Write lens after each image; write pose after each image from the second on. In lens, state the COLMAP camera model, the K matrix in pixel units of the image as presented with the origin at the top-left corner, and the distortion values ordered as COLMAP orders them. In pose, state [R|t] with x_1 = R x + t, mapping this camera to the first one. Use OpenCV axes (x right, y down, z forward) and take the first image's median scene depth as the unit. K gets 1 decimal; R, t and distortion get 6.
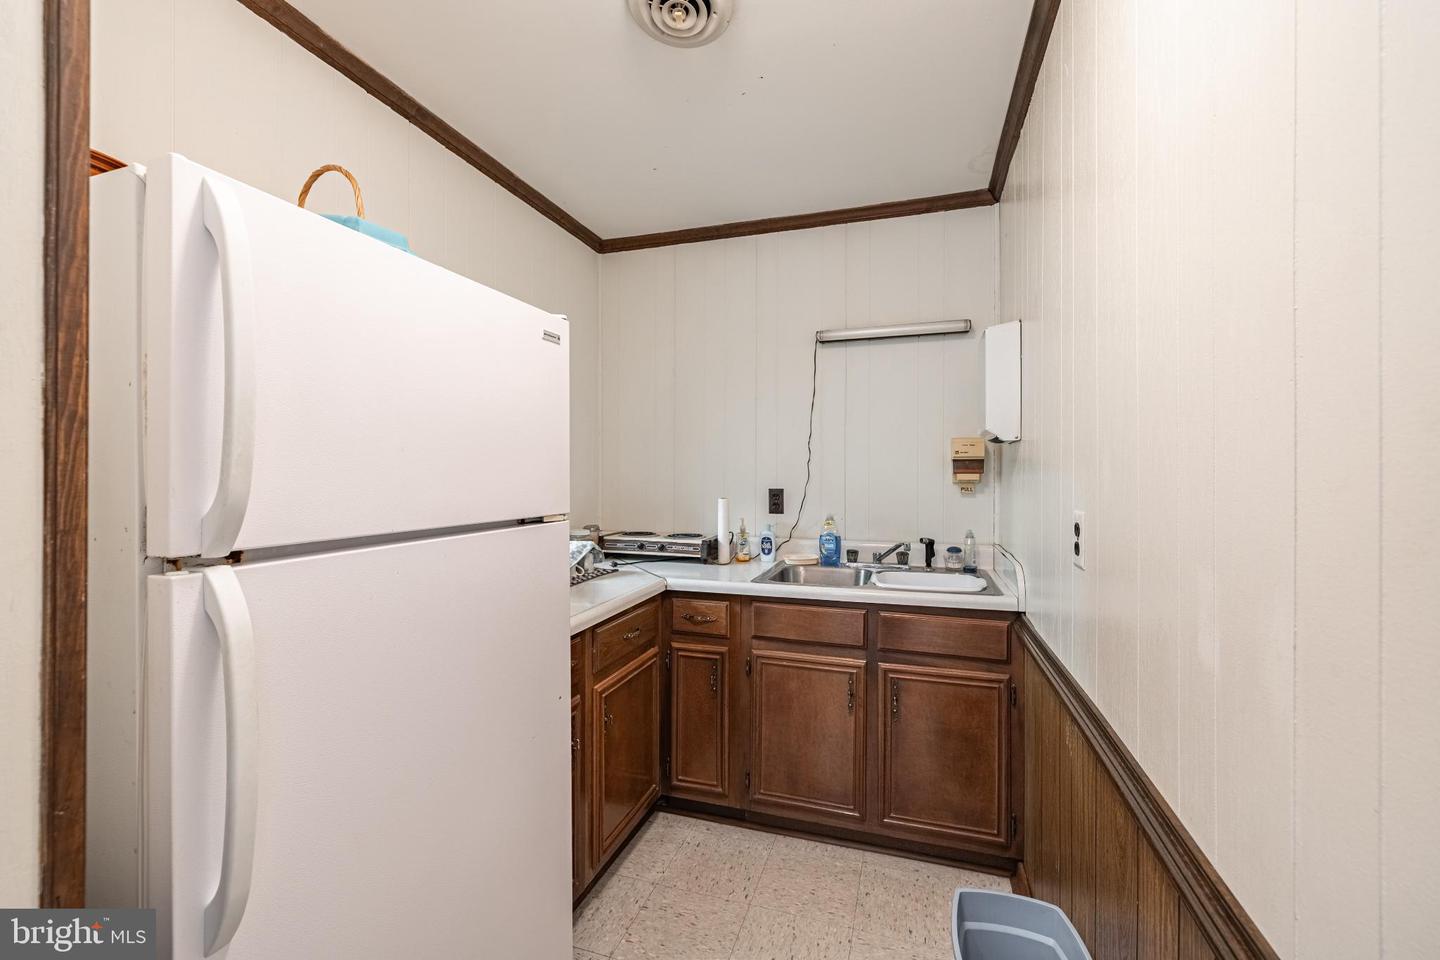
lens RADIAL K [[609.5, 0, 717.0], [0, 609.5, 476.5], [0, 0, 1]] dist [0.003243, -0.000779]
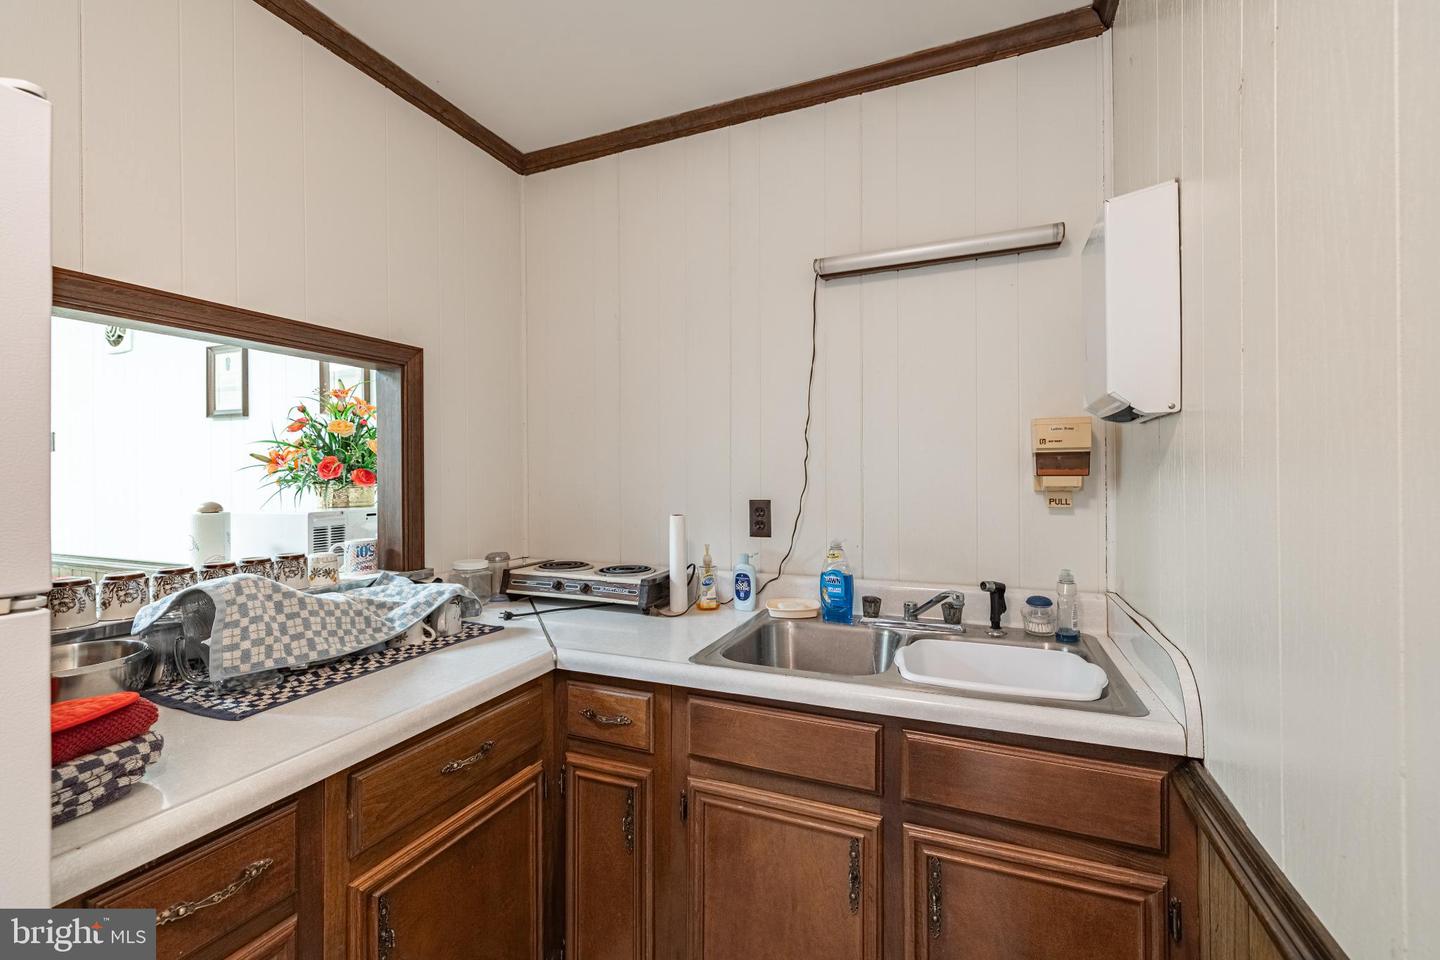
lens RADIAL K [[609.5, 0, 721.4], [0, 609.5, 474.1], [0, 0, 1]] dist [0.003243, -0.000779]
pose [[0.996585, -0.006580, -0.082312, 0.133324], [0.006099, 0.999963, -0.006096, -0.005420], [0.082349, 0.005573, 0.996588, 0.394356]]
